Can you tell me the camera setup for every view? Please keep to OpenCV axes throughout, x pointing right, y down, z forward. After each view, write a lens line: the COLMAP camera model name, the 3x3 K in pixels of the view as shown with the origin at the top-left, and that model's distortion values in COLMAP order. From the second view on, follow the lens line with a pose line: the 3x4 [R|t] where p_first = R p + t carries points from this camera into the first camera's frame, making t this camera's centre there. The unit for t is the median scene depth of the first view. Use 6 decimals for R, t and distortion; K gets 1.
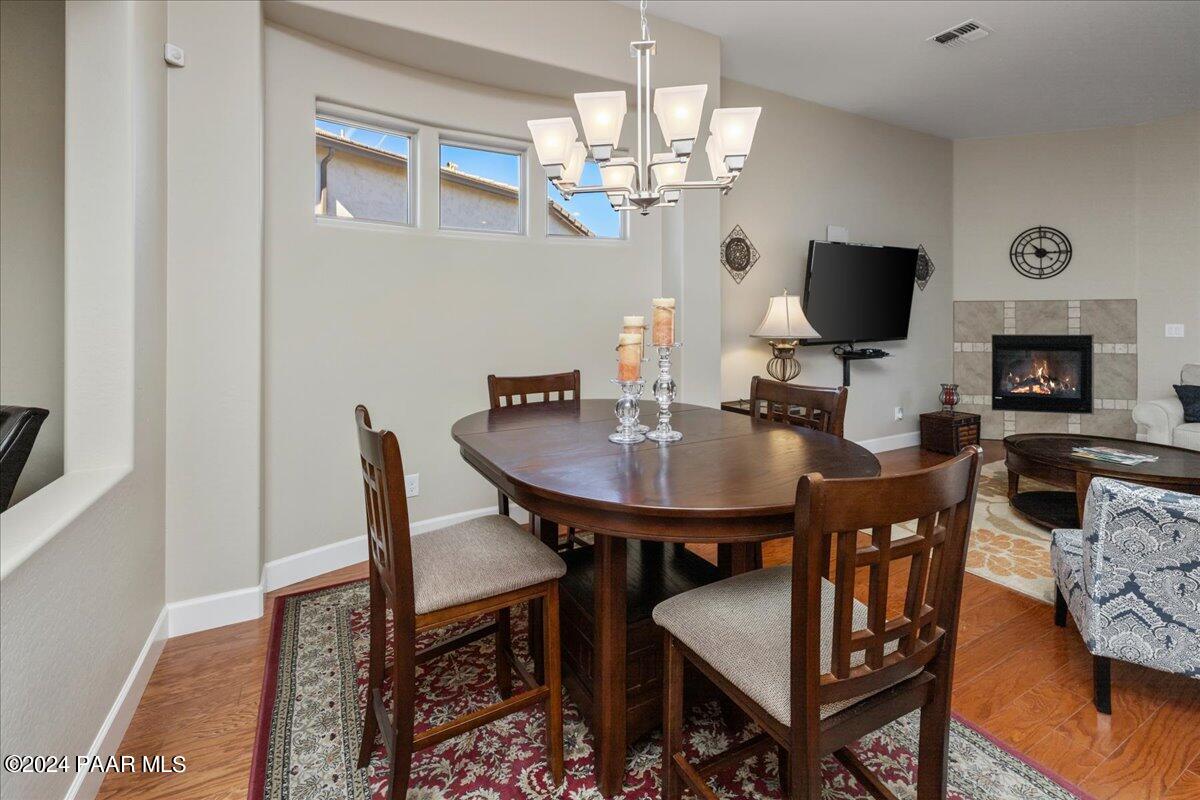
lens RADIAL K [[531.0, 0, 601.2], [0, 531.0, 328.4], [0, 0, 1]] dist [0.000227, 0.000440]
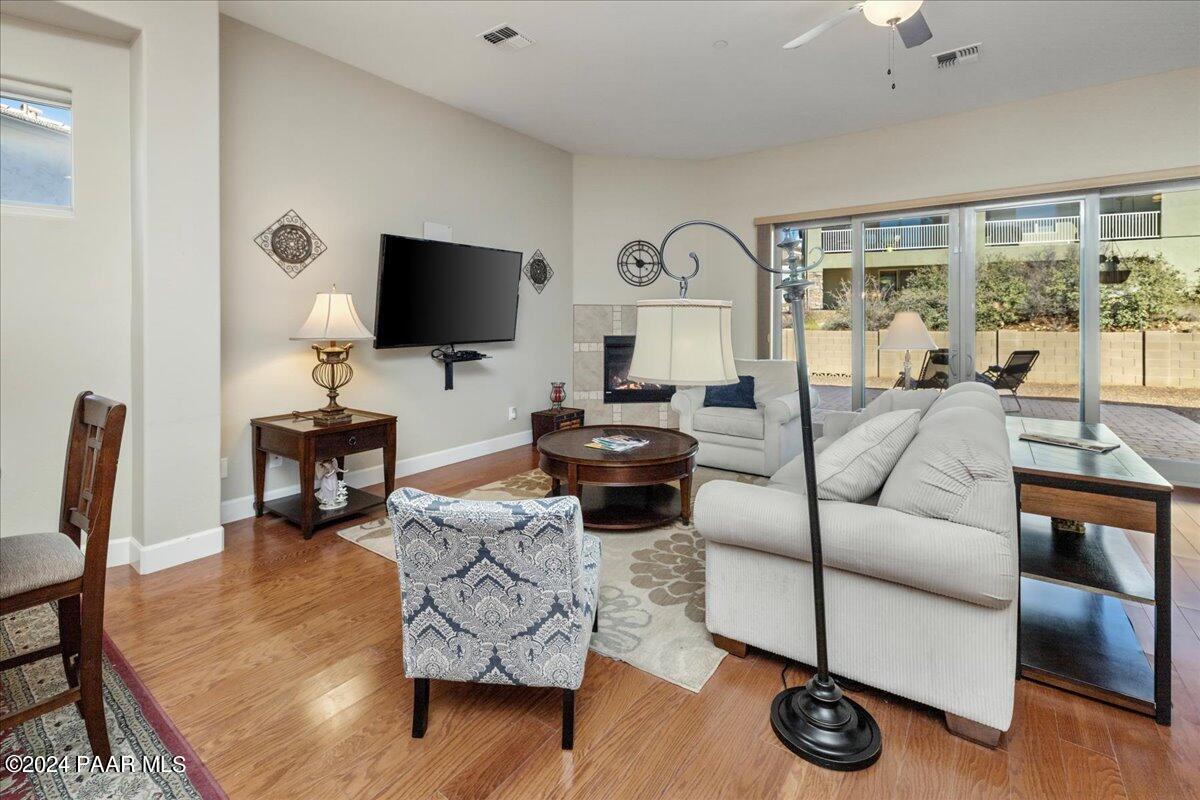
lens RADIAL K [[531.0, 0, 601.2], [0, 531.0, 328.4], [0, 0, 1]] dist [0.000227, 0.000440]
pose [[0.906154, 0.000526, 0.422948, 0.277613], [0.001627, 0.999987, -0.004731, 0.002349], [-0.422945, 0.004975, 0.906141, 0.004054]]
